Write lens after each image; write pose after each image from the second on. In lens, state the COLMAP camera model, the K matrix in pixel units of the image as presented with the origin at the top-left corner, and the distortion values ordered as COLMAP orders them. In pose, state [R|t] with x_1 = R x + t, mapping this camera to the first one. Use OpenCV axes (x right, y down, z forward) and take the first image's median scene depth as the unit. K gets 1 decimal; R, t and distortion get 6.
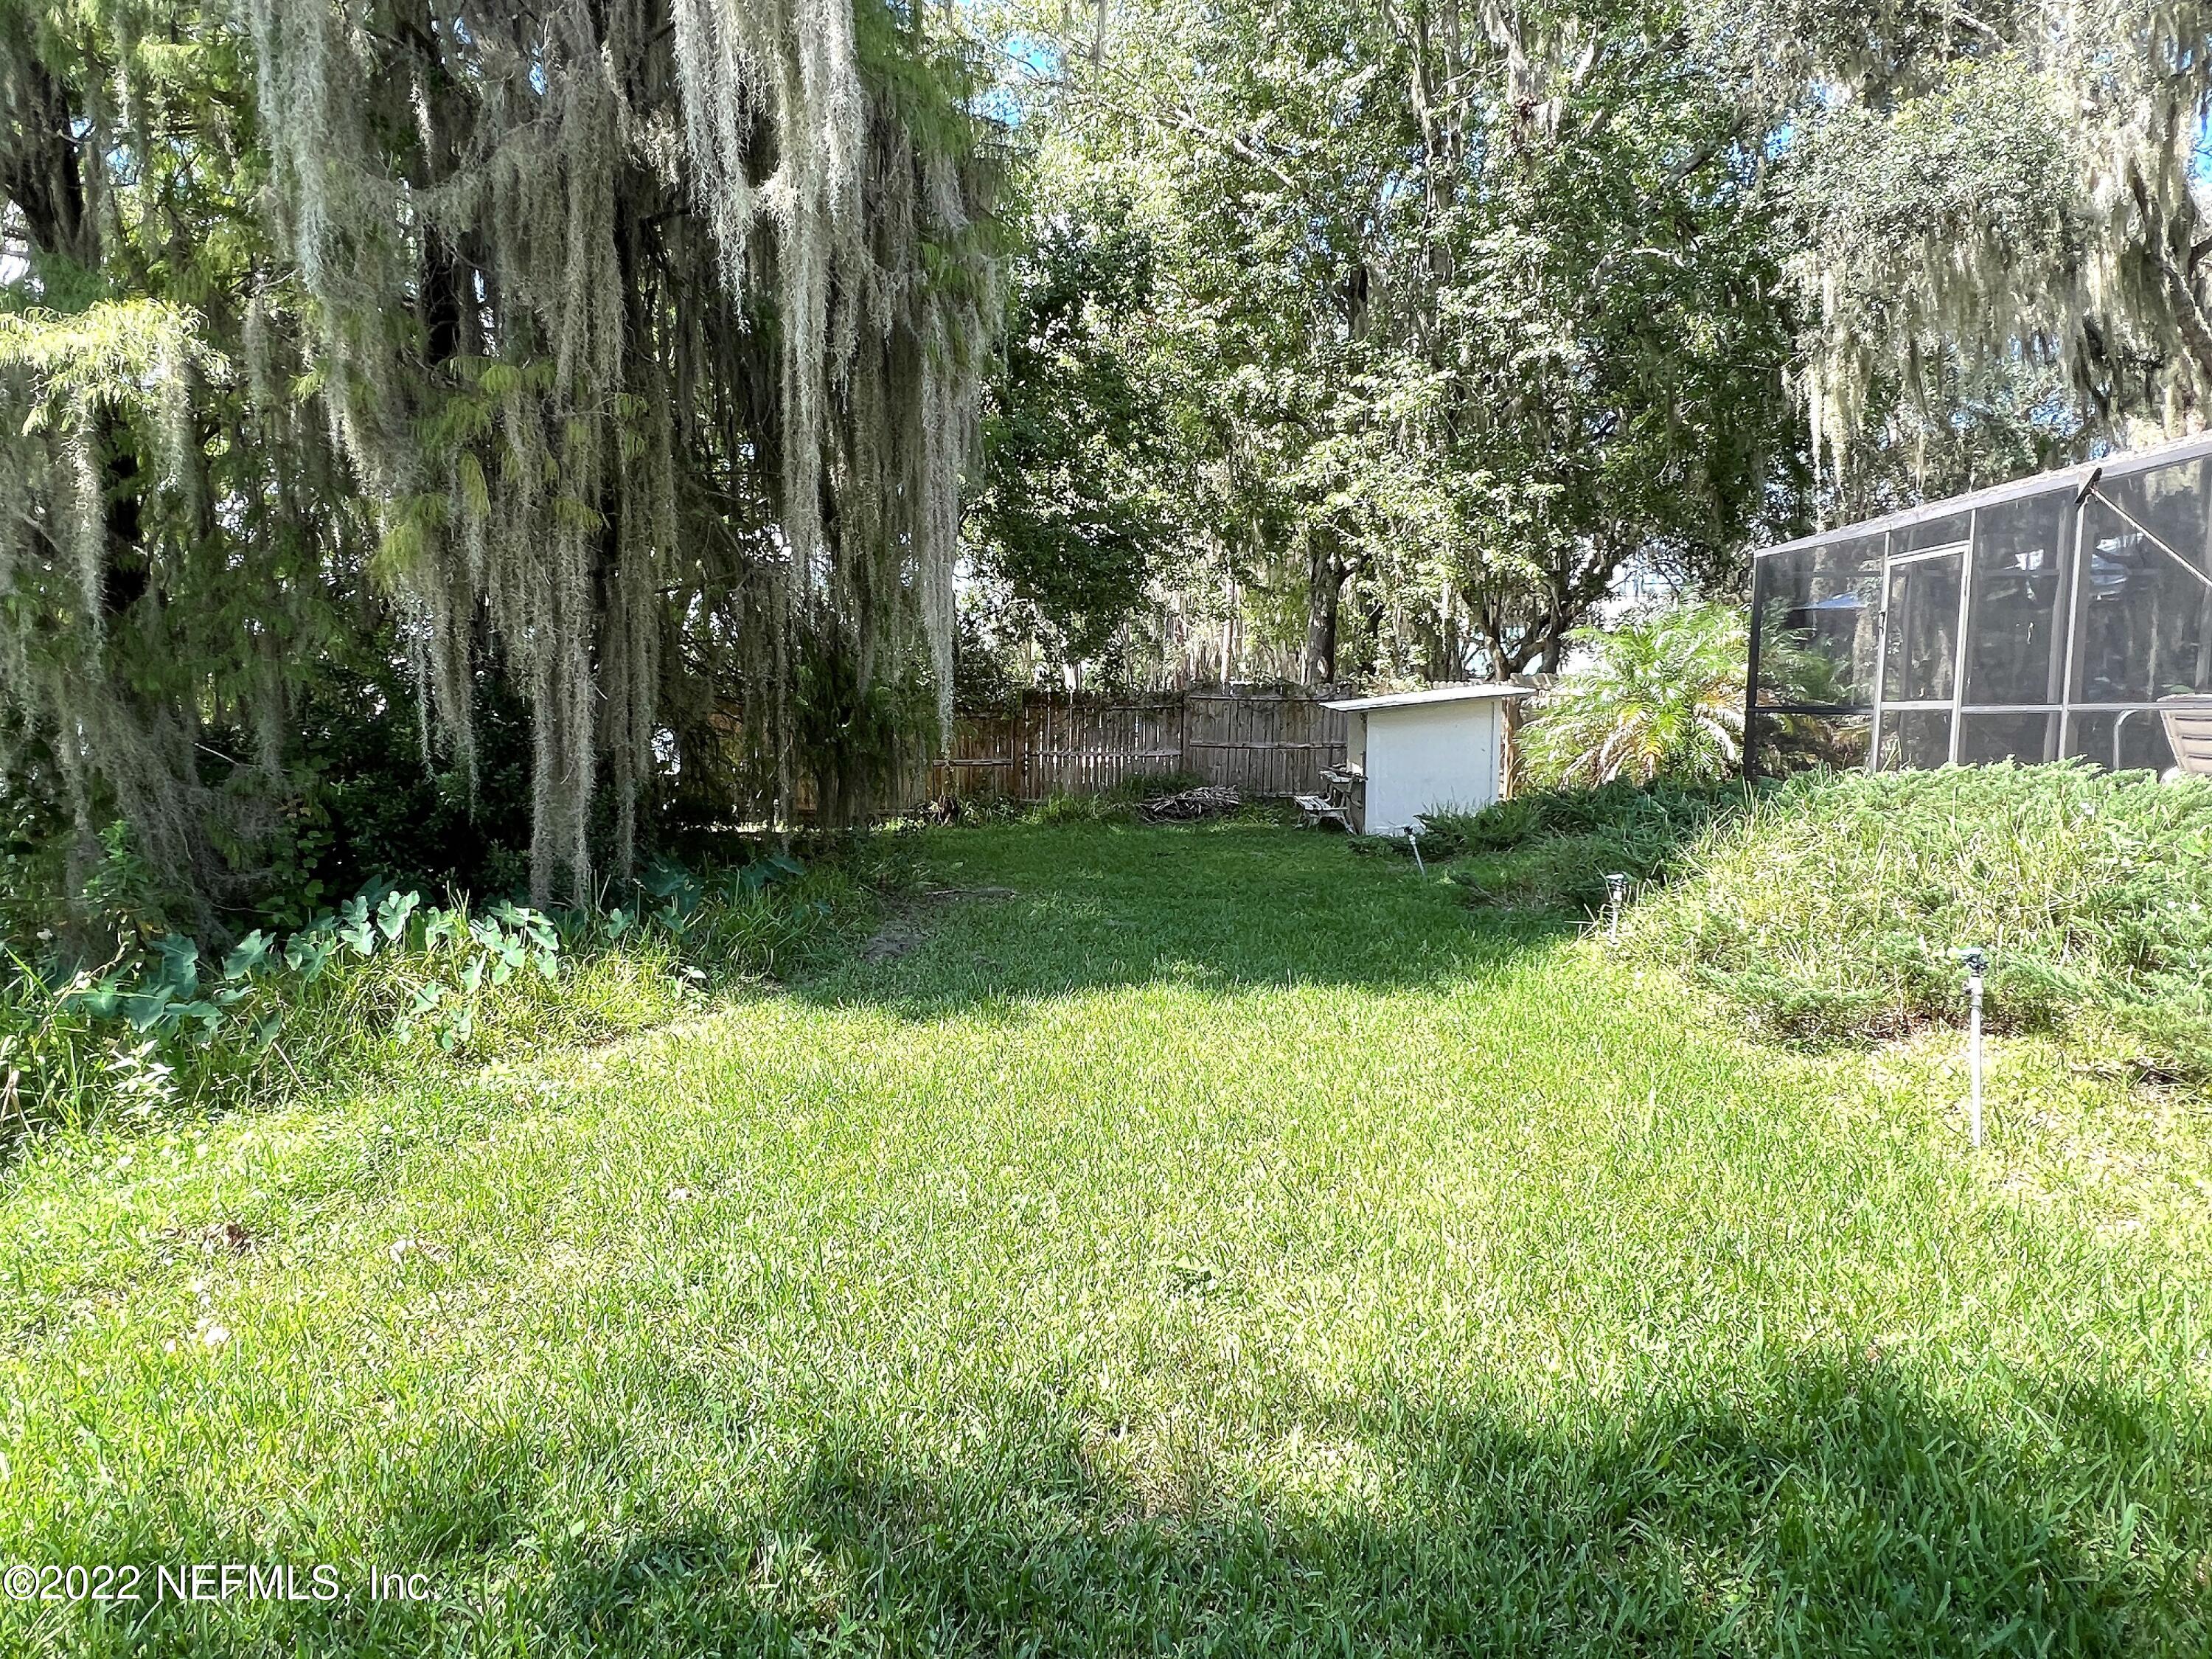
lens RADIAL K [[1346.3, 0, 1090.0], [0, 1346.3, 828.2], [0, 0, 1]] dist [-0.006498, 0.002349]
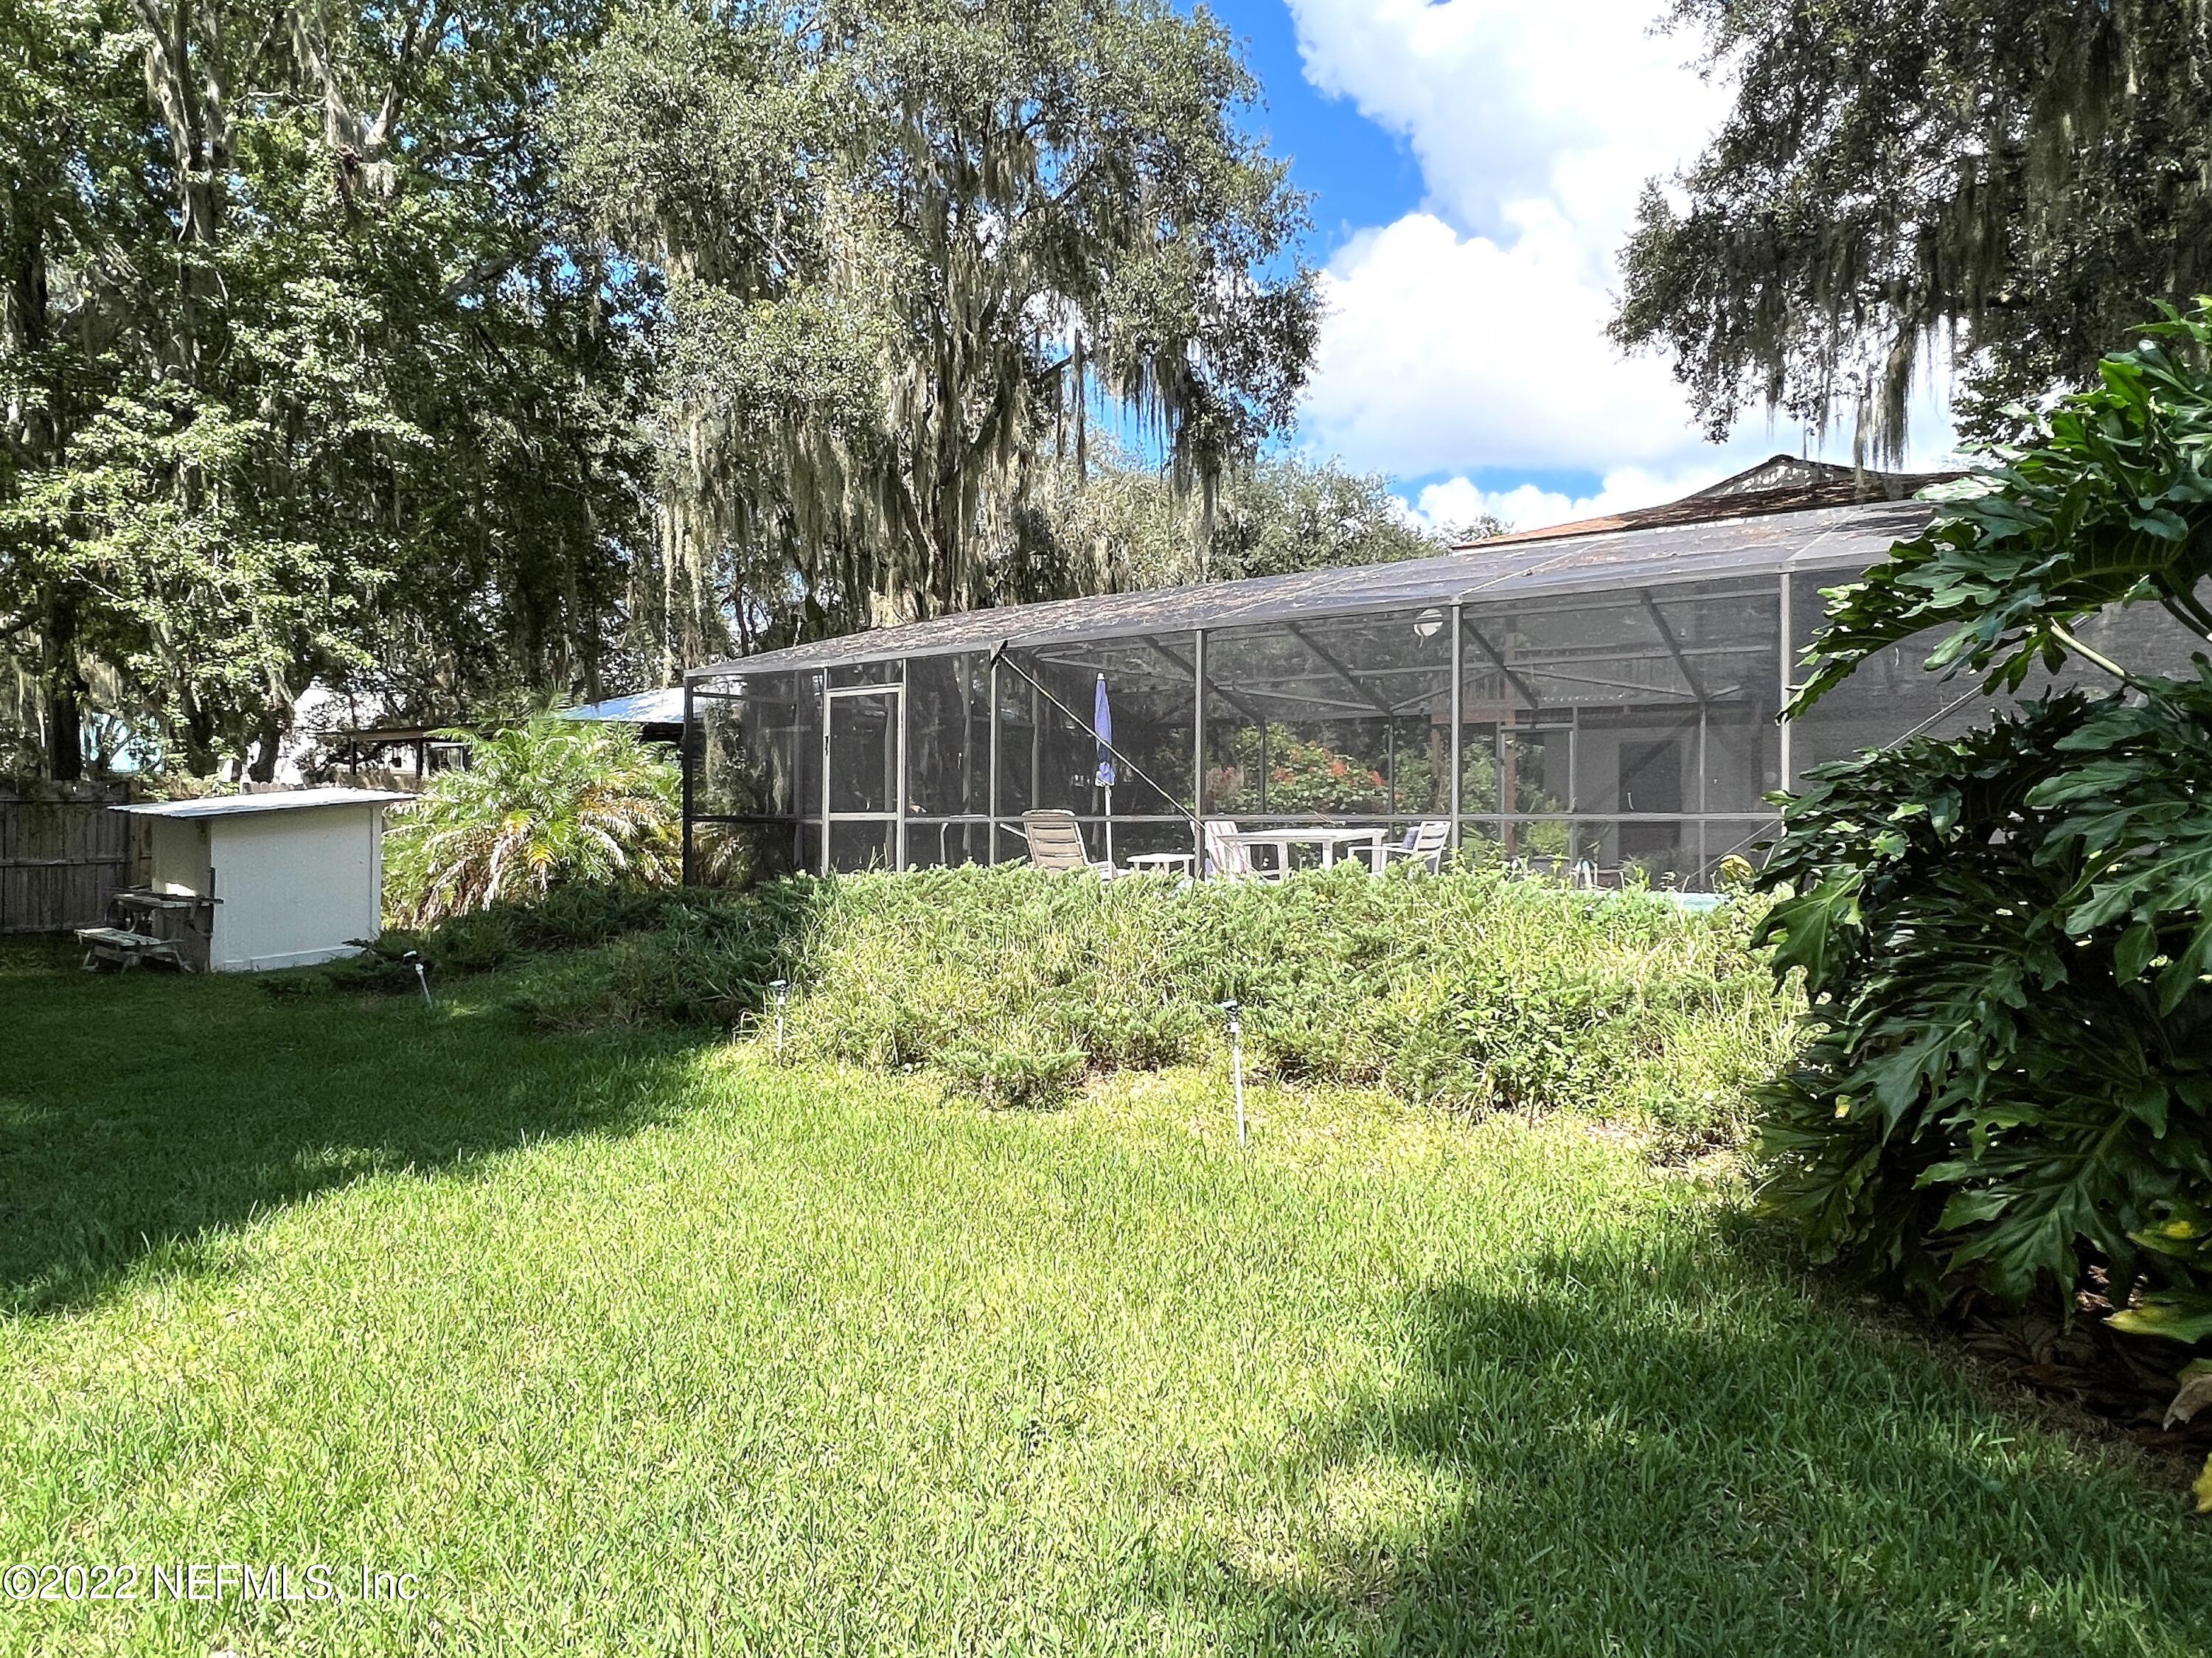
lens RADIAL K [[1381.1, 0, 1106.0], [0, 1381.1, 829.0], [0, 0, 1]] dist [-0.000507, 0.001273]
pose [[0.567416, -0.002085, 0.823429, -0.255240], [0.064602, 0.997027, -0.041992, -0.015463], [-0.820893, 0.077022, 0.565864, 0.132636]]
